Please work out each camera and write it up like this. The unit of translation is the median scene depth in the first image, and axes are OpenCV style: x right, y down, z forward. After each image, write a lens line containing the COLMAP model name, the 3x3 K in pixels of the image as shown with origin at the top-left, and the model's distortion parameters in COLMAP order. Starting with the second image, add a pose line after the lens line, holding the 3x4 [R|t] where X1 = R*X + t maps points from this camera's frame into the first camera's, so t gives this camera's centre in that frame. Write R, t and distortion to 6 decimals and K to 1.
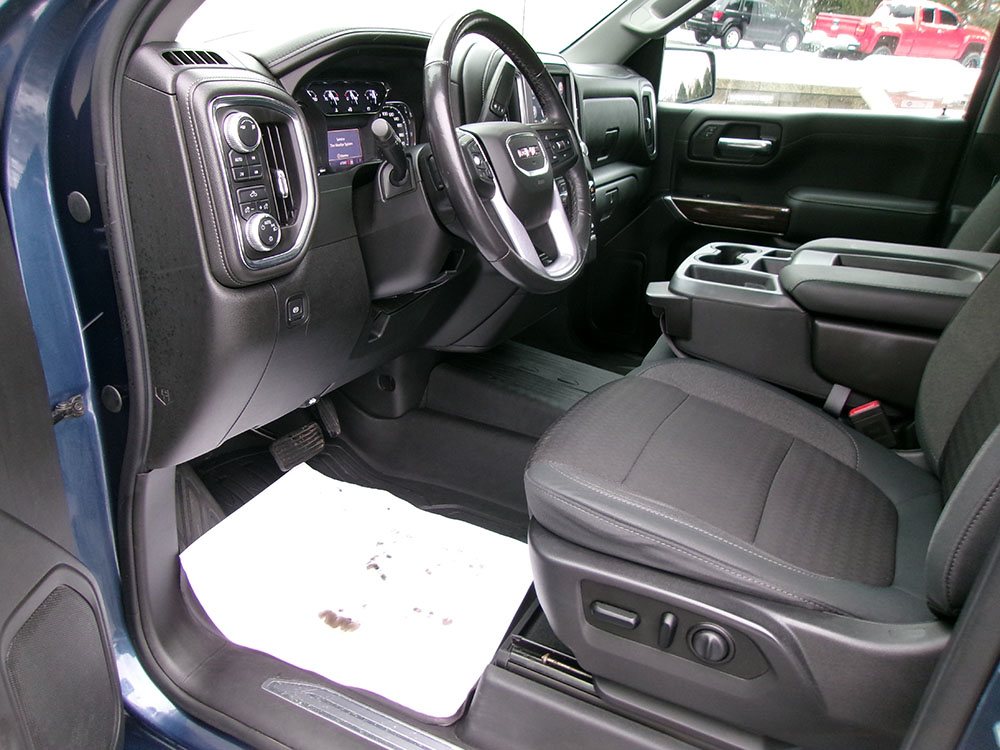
lens RADIAL K [[771.3, 0, 494.6], [0, 771.3, 374.5], [0, 0, 1]] dist [-0.031834, 0.056703]
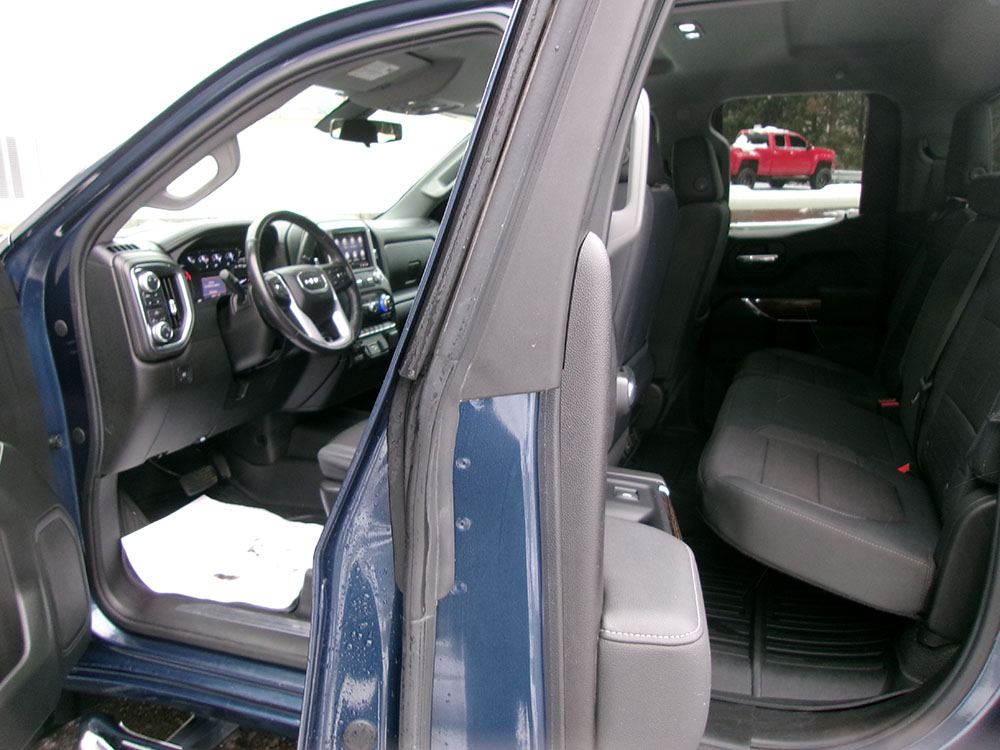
lens RADIAL K [[771.3, 0, 494.6], [0, 771.3, 374.5], [0, 0, 1]] dist [-0.031834, 0.056703]
pose [[0.992069, -0.090555, 0.087173, 0.287466], [0.103511, 0.982019, -0.157876, 0.257097], [-0.071309, 0.165647, 0.983604, -0.774523]]
